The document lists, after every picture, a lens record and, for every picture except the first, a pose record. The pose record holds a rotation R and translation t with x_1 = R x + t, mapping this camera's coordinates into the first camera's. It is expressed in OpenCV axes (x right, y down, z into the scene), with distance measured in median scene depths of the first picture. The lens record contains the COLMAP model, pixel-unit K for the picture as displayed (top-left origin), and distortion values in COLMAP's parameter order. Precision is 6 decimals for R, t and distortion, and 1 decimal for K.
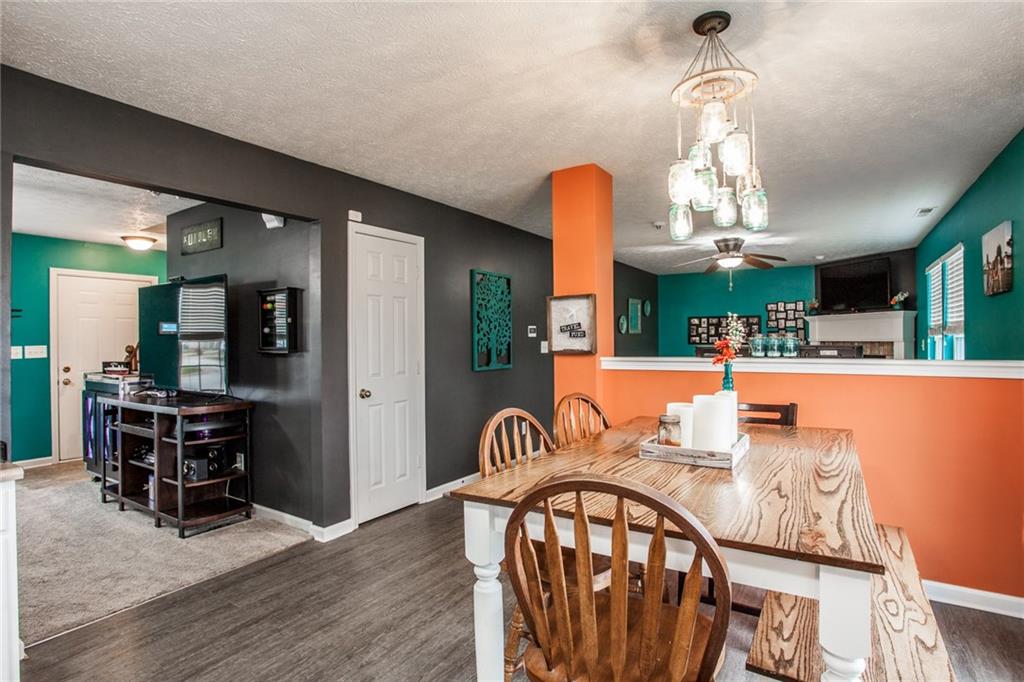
lens RADIAL K [[505.2, 0, 511.4], [0, 505.2, 337.7], [0, 0, 1]] dist [-0.037633, 0.008319]
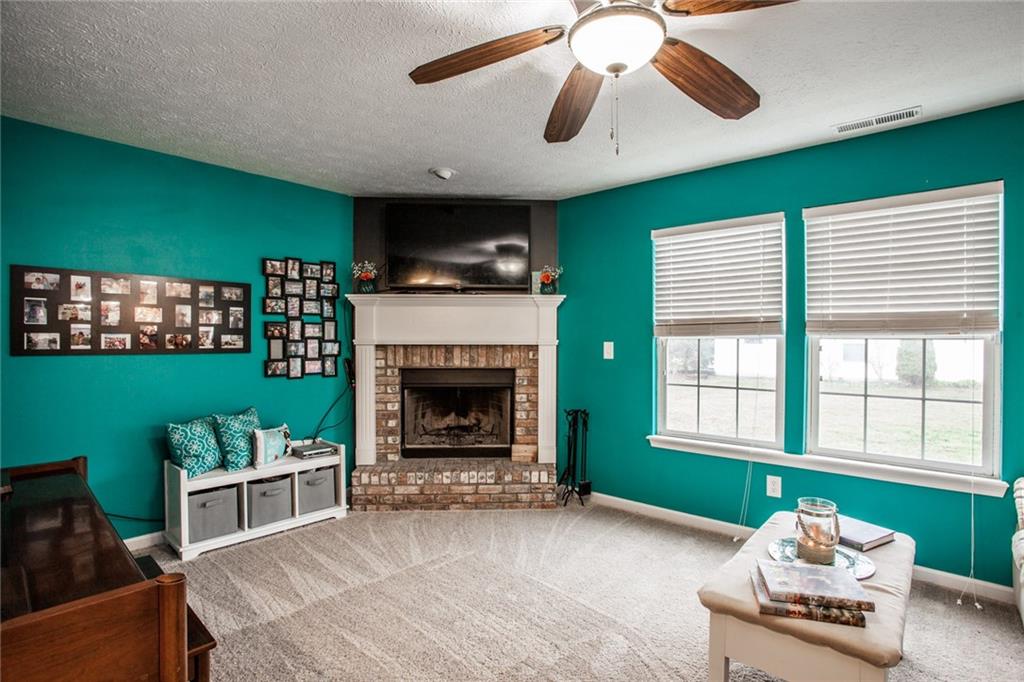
lens RADIAL K [[505.2, 0, 506.1], [0, 505.2, 343.6], [0, 0, 1]] dist [-0.037633, 0.008319]
pose [[0.167004, 0.004878, 0.985944, 0.122671], [-0.001798, 0.999988, -0.004643, 0.007443], [-0.985955, -0.000997, 0.167011, 0.725248]]
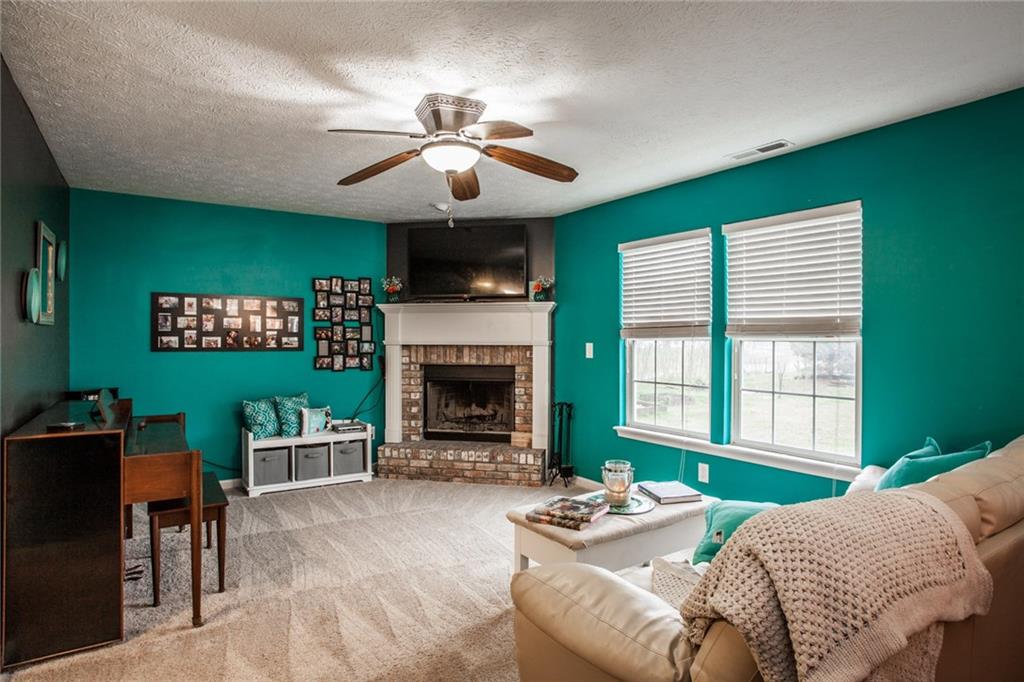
lens RADIAL K [[584.9, 0, 505.1], [0, 584.9, 340.1], [0, 0, 1]] dist [-0.033005, -0.003597]
pose [[0.421403, 0.008556, 0.906833, 0.010594], [-0.004778, 0.999963, -0.007214, 0.005417], [-0.906861, -0.001293, 0.421428, 0.532963]]
